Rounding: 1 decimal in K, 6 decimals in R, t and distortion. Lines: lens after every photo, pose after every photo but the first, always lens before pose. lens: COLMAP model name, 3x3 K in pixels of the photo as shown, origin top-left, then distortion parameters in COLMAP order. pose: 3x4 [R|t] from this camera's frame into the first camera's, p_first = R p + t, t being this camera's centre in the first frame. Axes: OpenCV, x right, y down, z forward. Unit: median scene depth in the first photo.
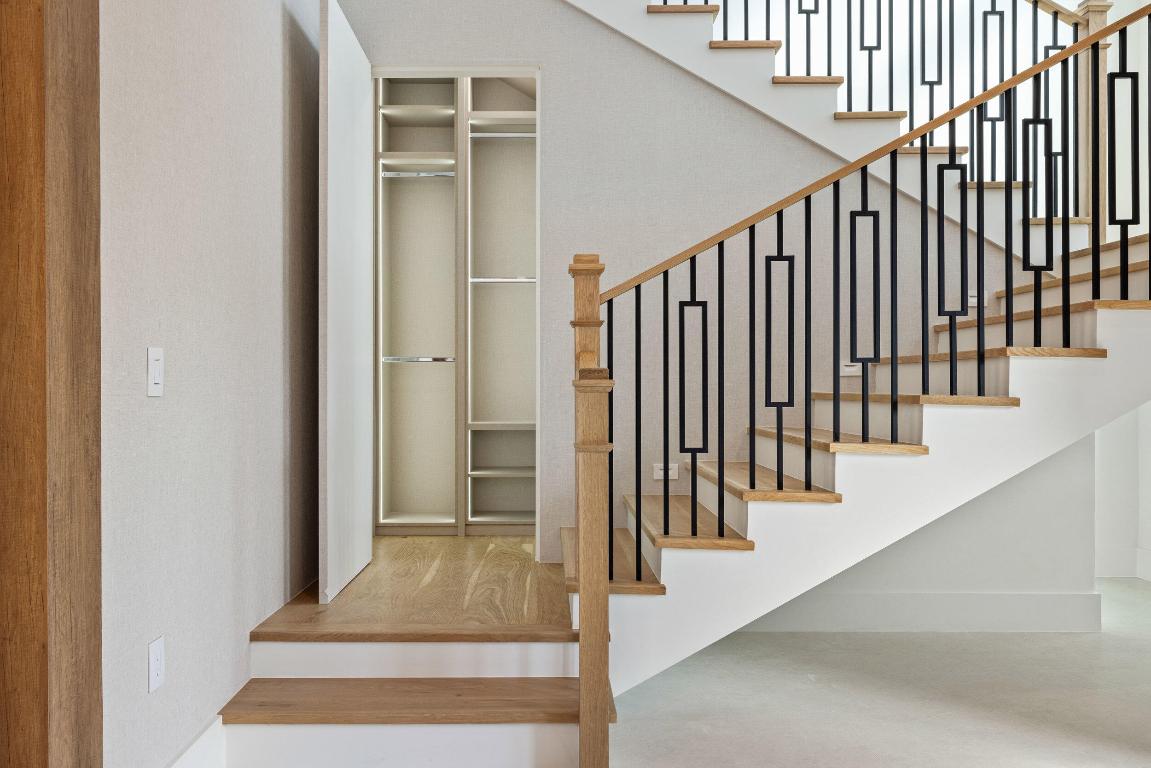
lens RADIAL K [[891.6, 0, 574.4], [0, 891.6, 385.1], [0, 0, 1]] dist [0.008895, 0.000584]
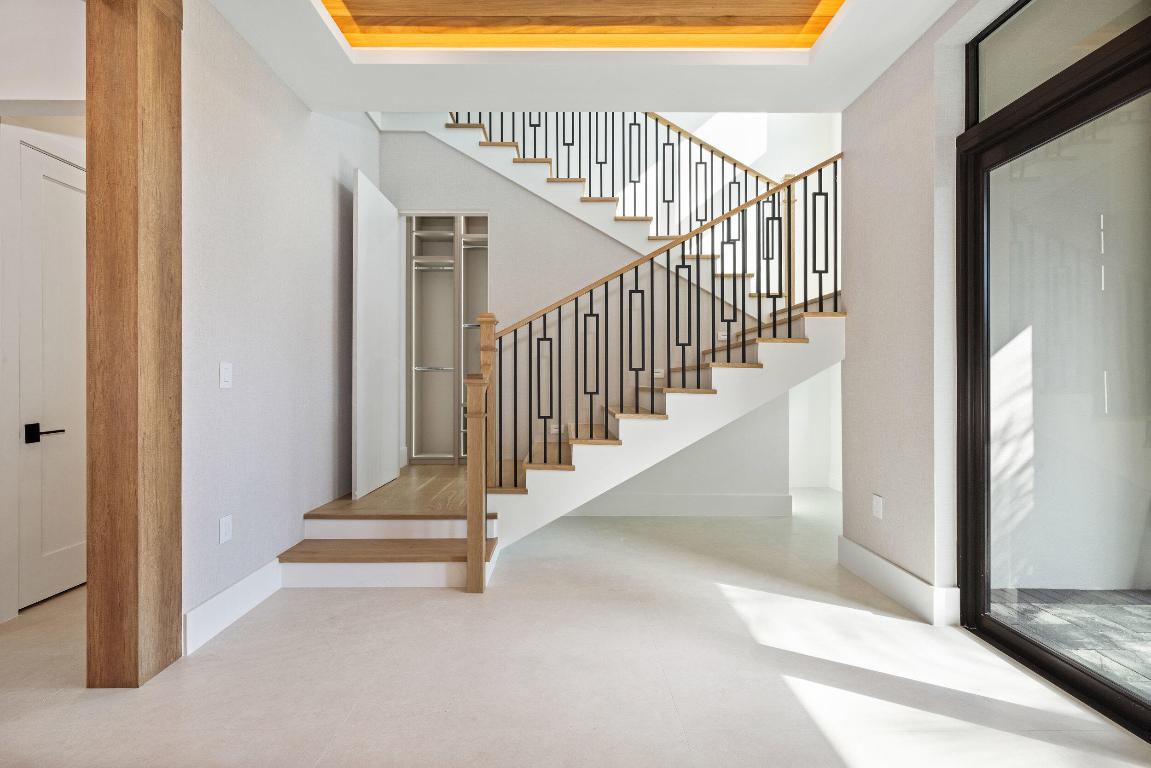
lens RADIAL K [[495.2, 0, 574.2], [0, 495.2, 380.7], [0, 0, 1]] dist [0.000171, -0.000310]
pose [[0.999981, 0.001582, 0.005936, 0.186460], [-0.001558, 0.999991, -0.003995, -0.000028], [-0.005942, 0.003985, 0.999974, -0.040235]]
